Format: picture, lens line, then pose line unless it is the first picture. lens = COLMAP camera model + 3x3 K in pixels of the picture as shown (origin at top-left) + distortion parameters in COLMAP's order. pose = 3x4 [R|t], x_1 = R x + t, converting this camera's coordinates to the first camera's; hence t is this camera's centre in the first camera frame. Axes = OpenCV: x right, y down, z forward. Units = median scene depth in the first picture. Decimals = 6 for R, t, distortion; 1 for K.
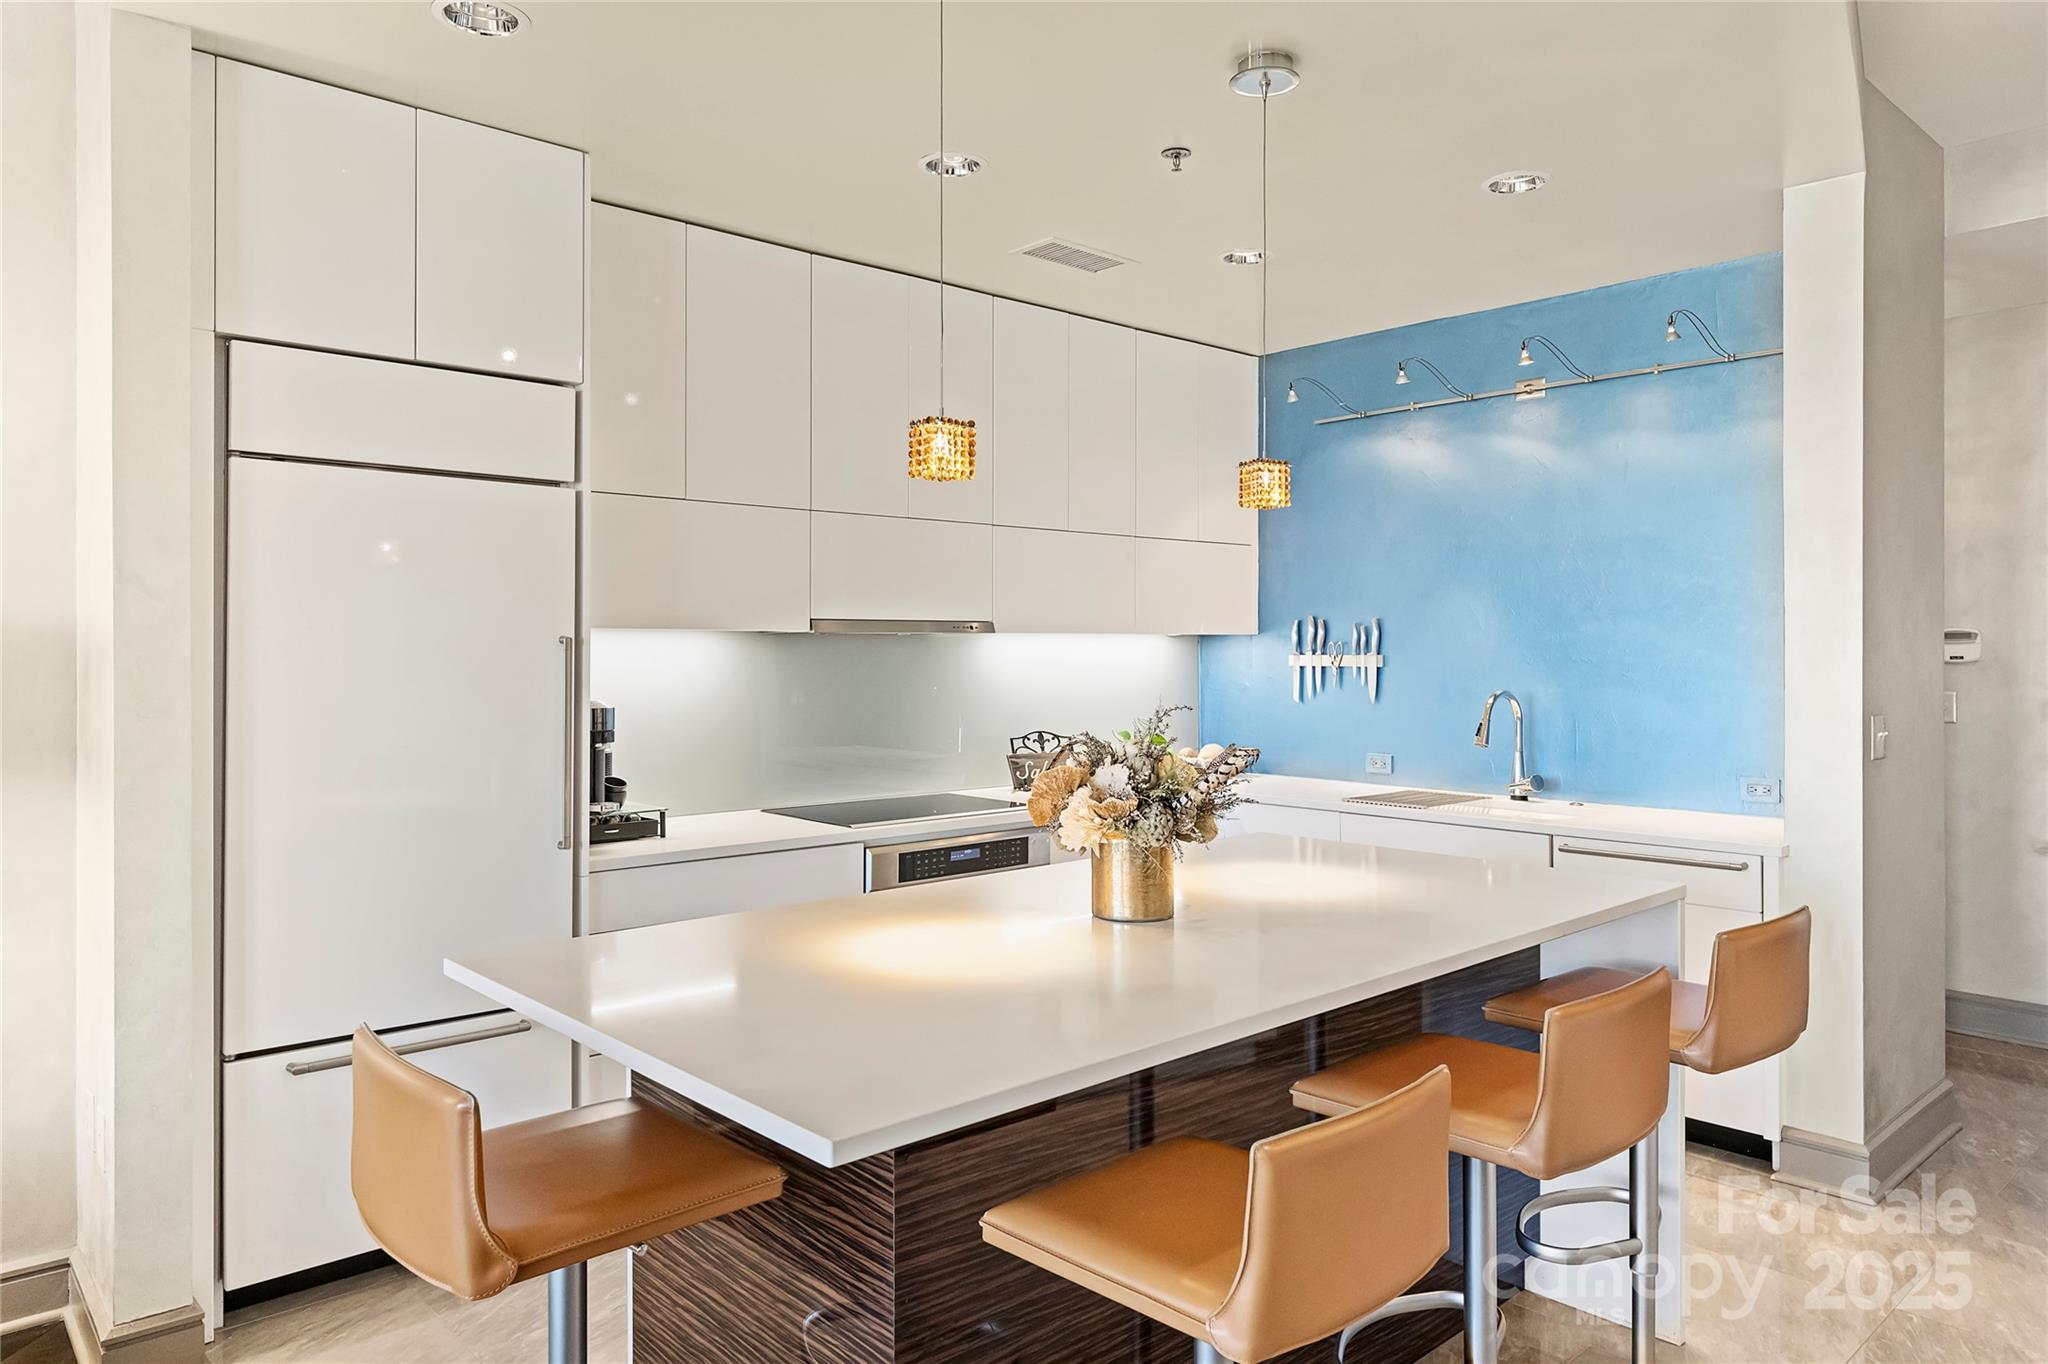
lens RADIAL K [[1336.6, 0, 1018.6], [0, 1336.6, 653.7], [0, 0, 1]] dist [-0.000664, -0.004500]
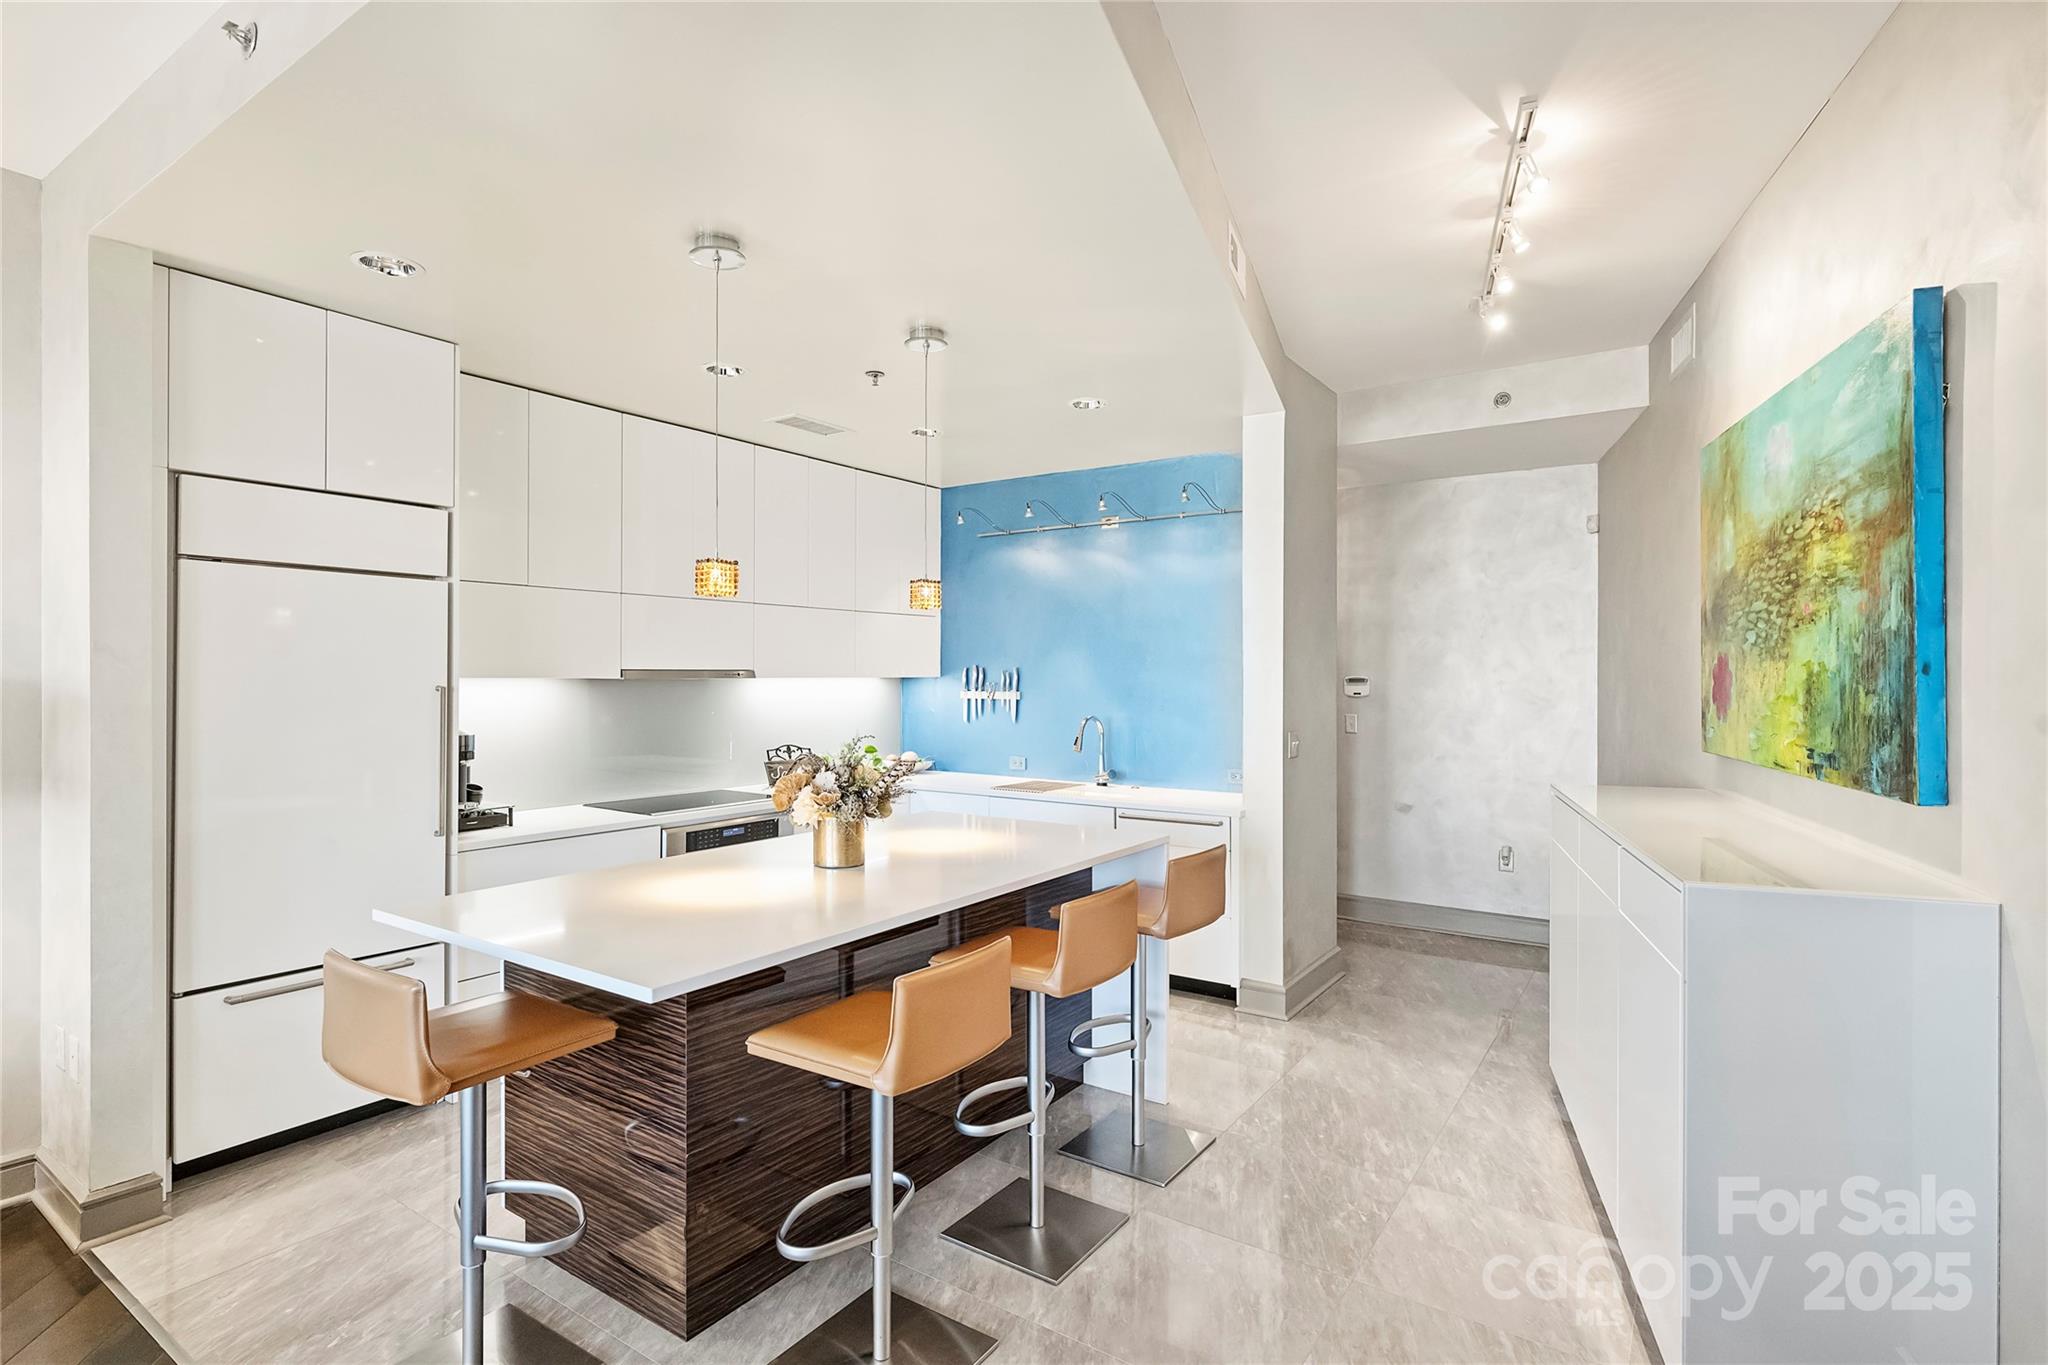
lens RADIAL K [[1008.9, 0, 1015.3], [0, 1008.9, 679.8], [0, 0, 1]] dist [-0.003090, 0.001321]
pose [[0.973871, 0.001970, 0.227095, 0.011270], [-0.002416, 0.999996, 0.001686, -0.022388], [-0.227091, -0.002191, 0.973871, -0.176282]]
